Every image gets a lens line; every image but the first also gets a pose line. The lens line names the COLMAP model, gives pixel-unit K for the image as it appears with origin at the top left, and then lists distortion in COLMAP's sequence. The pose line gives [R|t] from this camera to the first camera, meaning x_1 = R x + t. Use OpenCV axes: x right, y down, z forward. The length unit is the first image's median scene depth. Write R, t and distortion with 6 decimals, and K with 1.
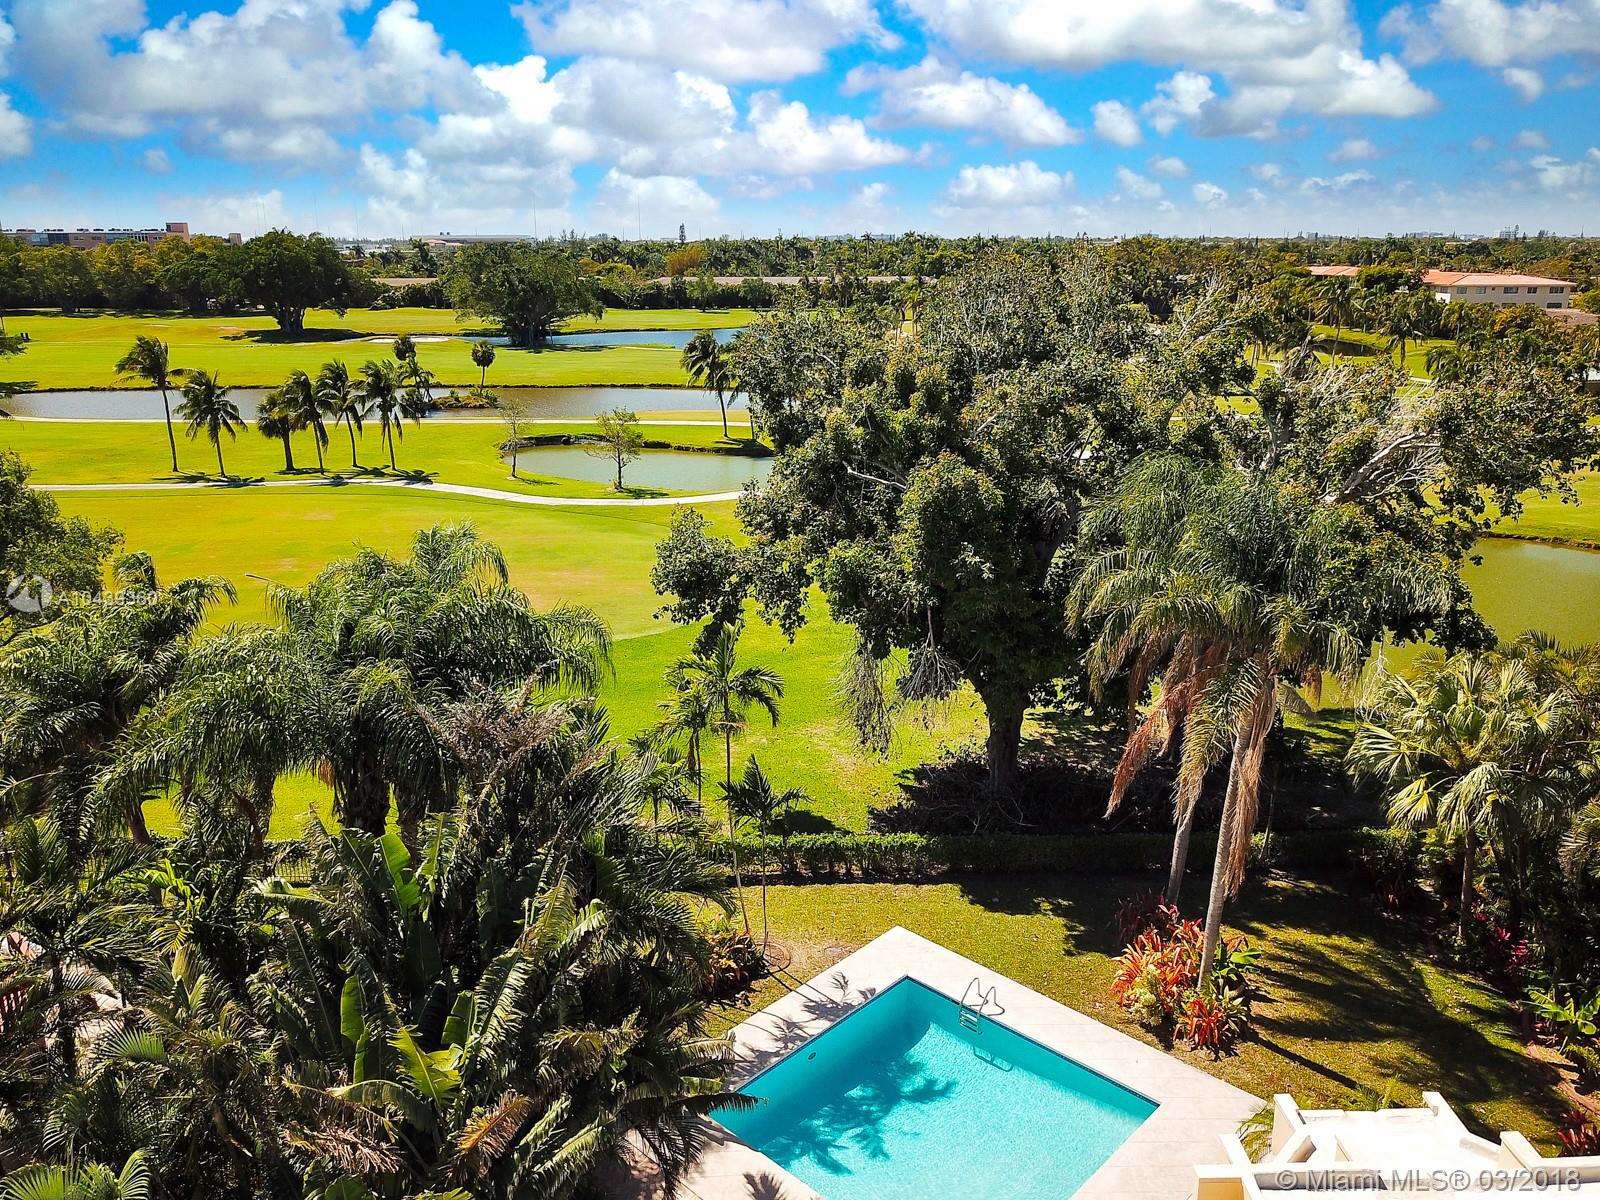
lens RADIAL K [[1239.4, 0, 800.2], [0, 1239.4, 600.4], [0, 0, 1]] dist [0.003079, -0.001312]
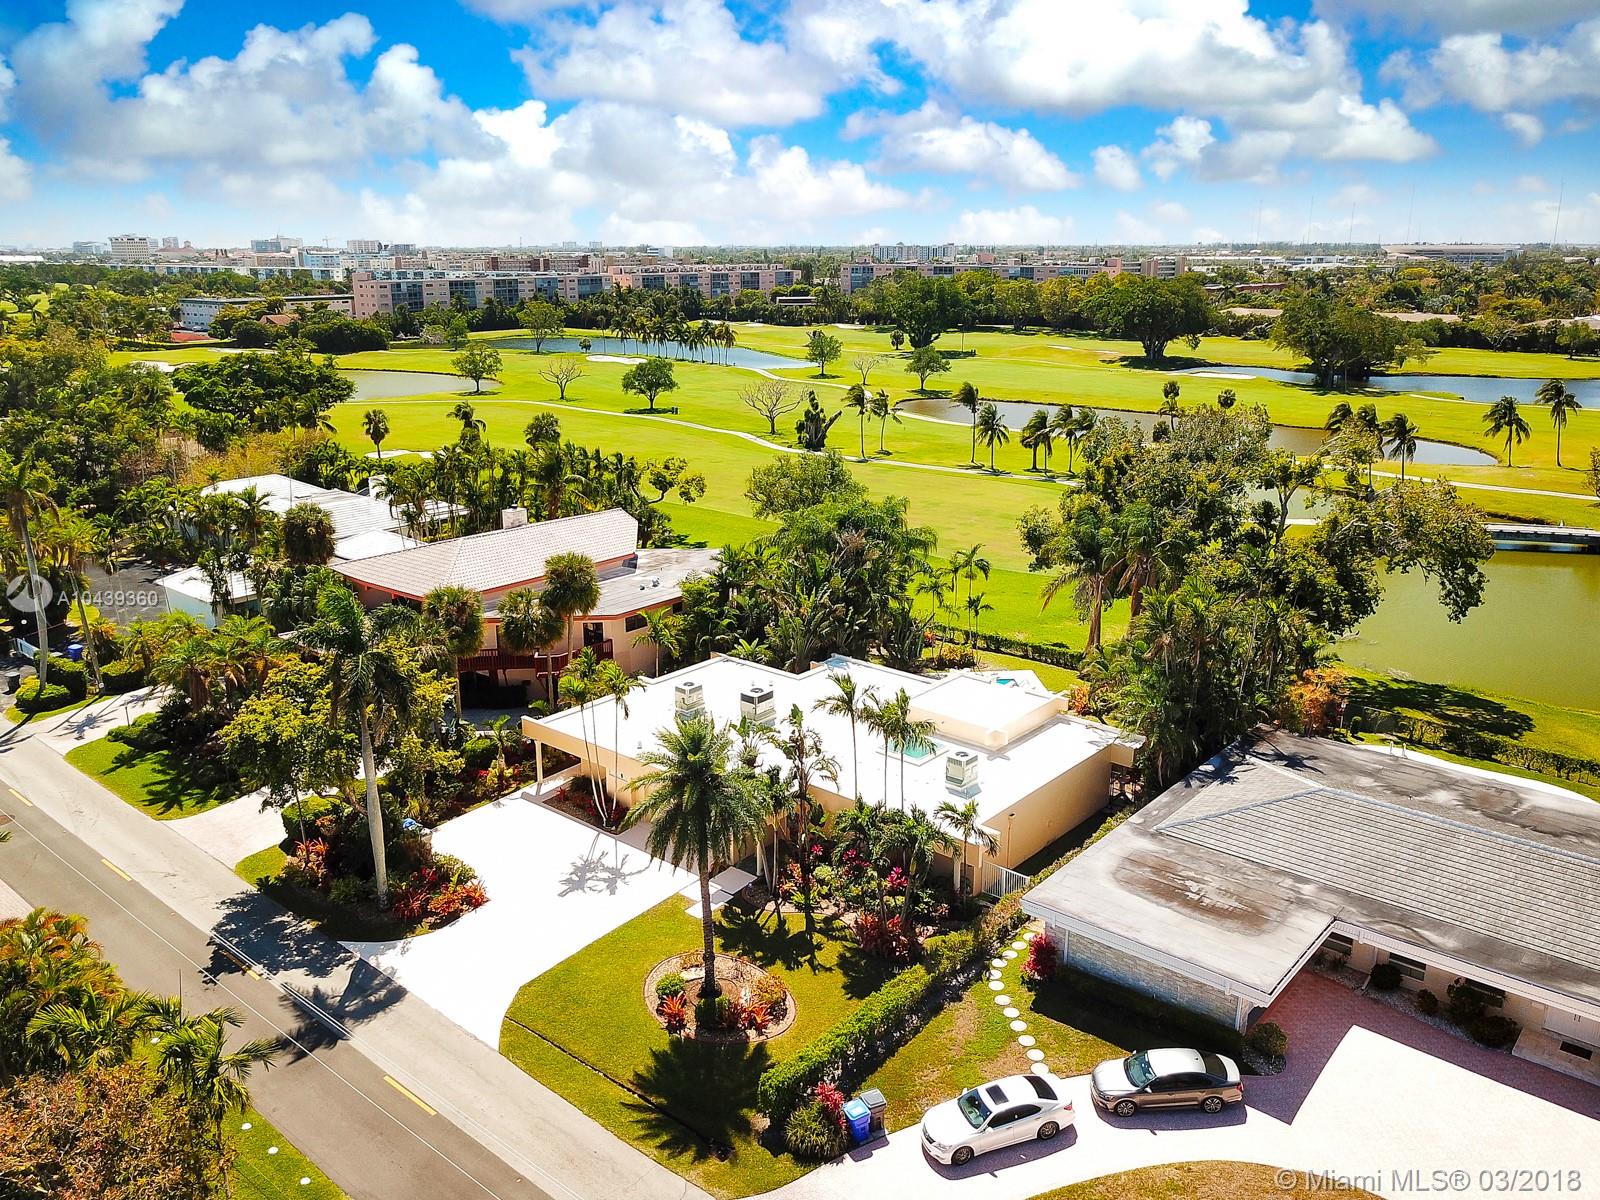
lens RADIAL K [[1239.4, 0, 801.4], [0, 1239.4, 603.7], [0, 0, 1]] dist [0.003079, -0.001312]
pose [[0.742900, 0.185971, -0.643051, 0.181234], [-0.184529, 0.980308, 0.070324, 0.003805], [0.643466, 0.066418, 0.762587, -0.172804]]
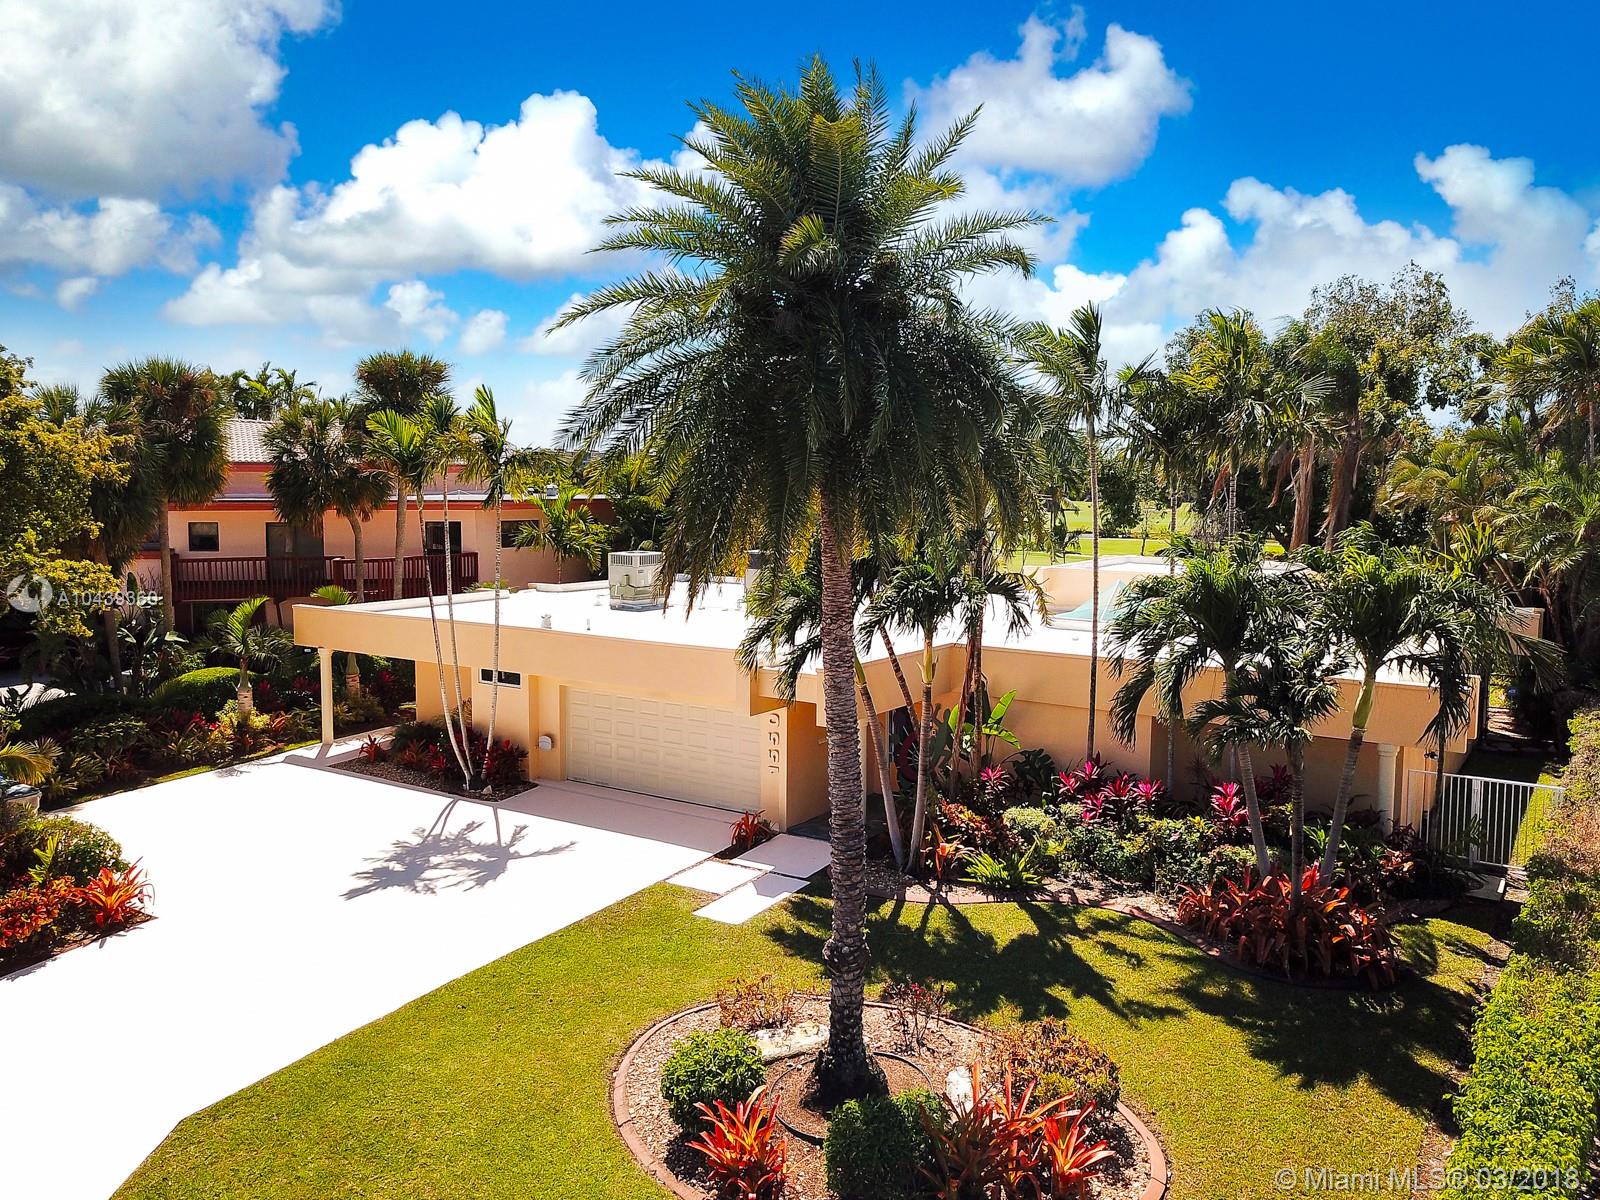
lens RADIAL K [[1239.4, 0, 806.4], [0, 1239.4, 605.2], [0, 0, 1]] dist [0.003079, -0.001312]
pose [[0.818493, 0.063861, -0.570956, 0.084642], [-0.166067, 0.977678, -0.128713, 0.066979], [0.549992, 0.200168, 0.810828, -0.079667]]
